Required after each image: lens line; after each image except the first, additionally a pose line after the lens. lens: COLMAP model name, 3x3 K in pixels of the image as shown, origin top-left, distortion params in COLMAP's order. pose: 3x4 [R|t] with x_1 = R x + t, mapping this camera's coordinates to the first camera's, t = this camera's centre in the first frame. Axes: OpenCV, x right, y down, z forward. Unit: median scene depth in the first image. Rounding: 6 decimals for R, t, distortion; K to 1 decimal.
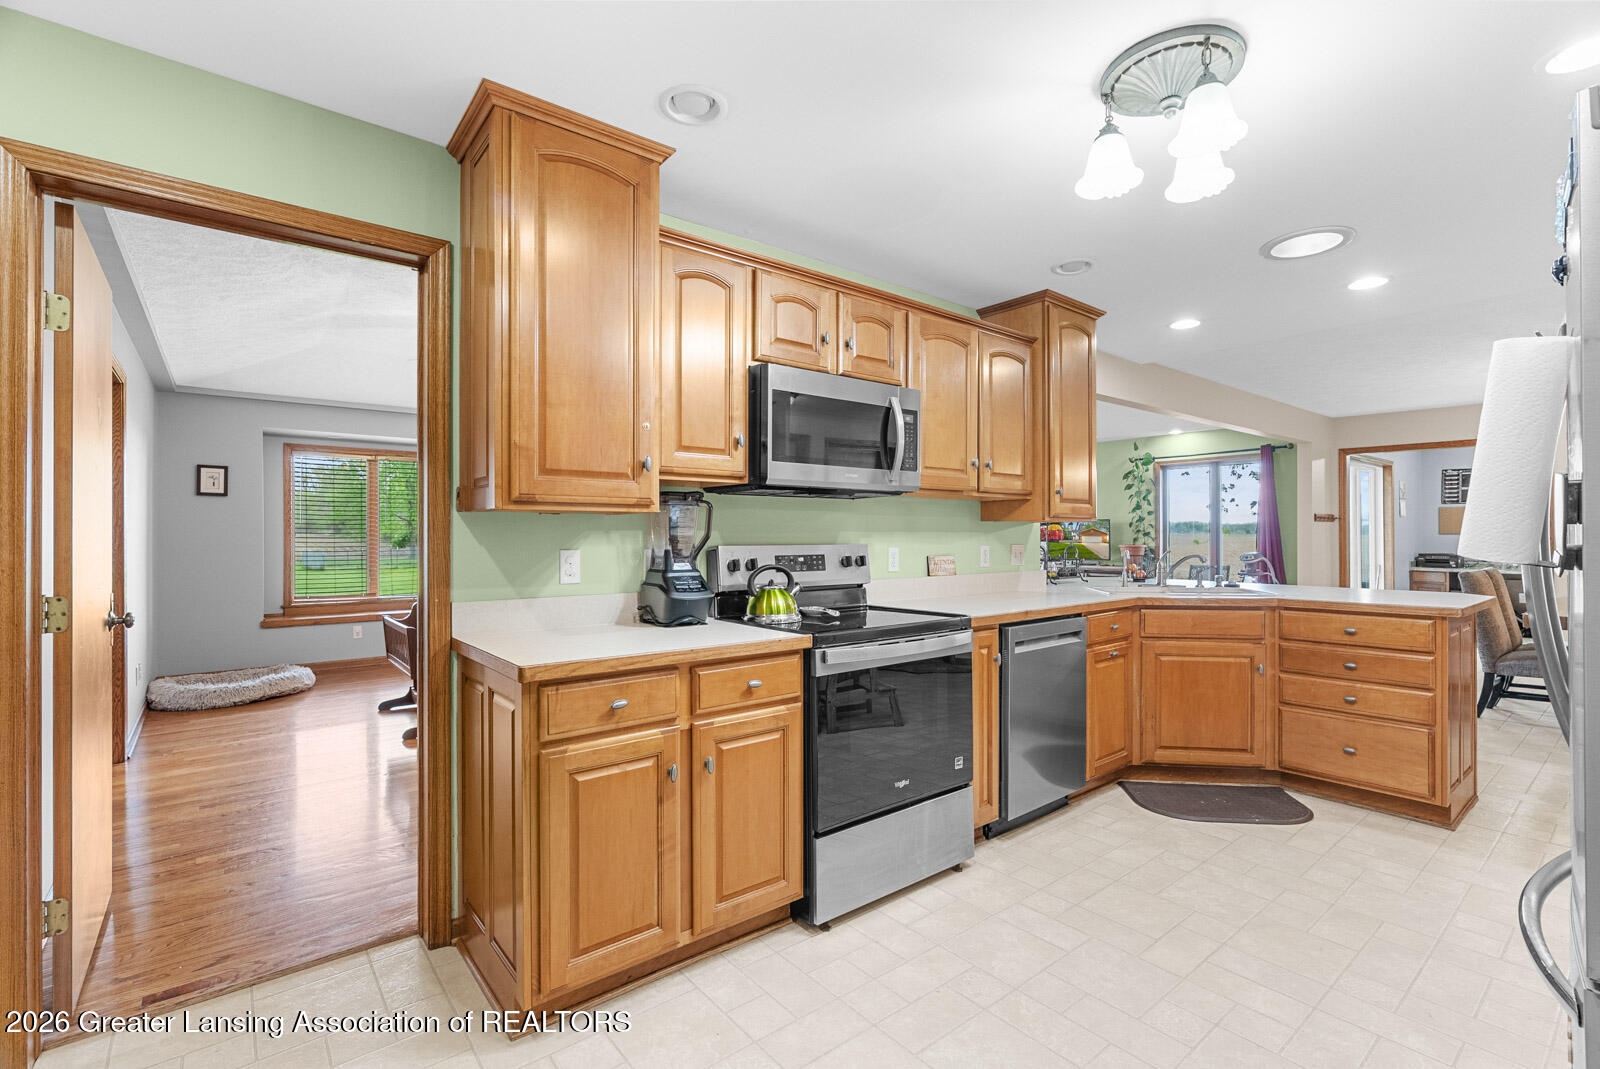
lens RADIAL K [[723.2, 0, 809.4], [0, 723.2, 535.0], [0, 0, 1]] dist [-0.001738, 0.001552]
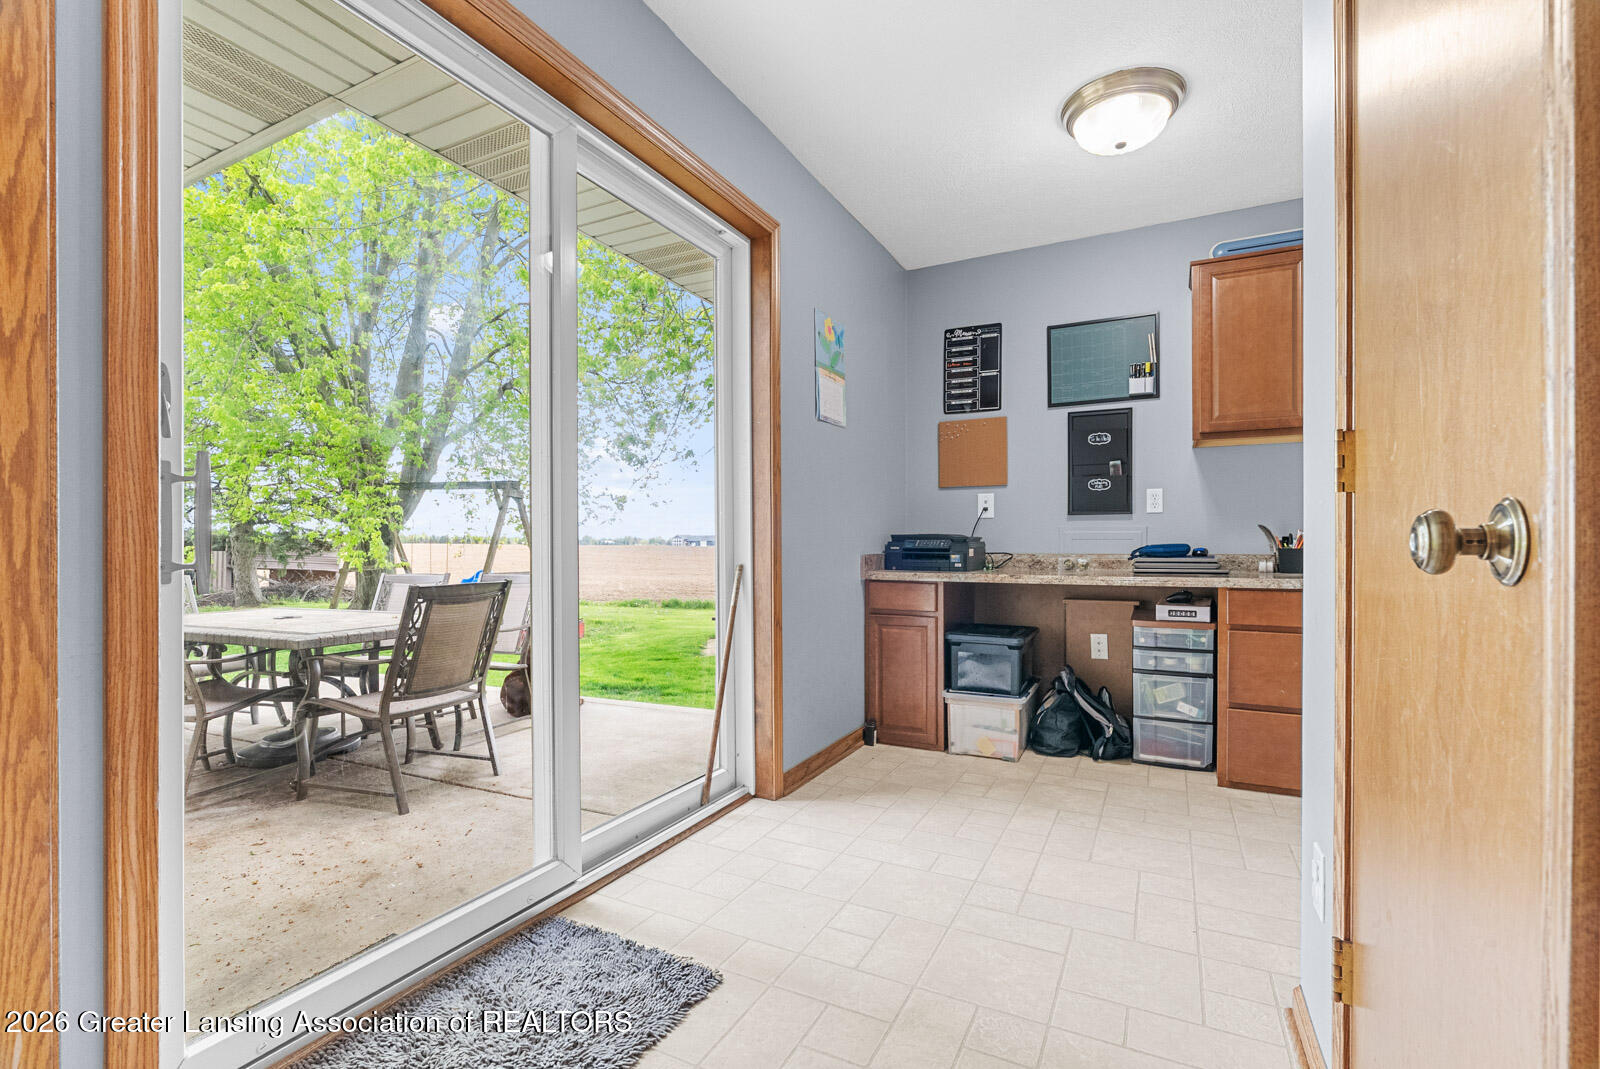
lens RADIAL K [[723.2, 0, 799.9], [0, 723.2, 545.9], [0, 0, 1]] dist [-0.001738, 0.001552]
pose [[0.920037, -0.000041, 0.391831, 0.691097], [0.000467, 0.999999, -0.000992, 0.033803], [-0.391831, 0.001096, 0.920037, 0.710440]]
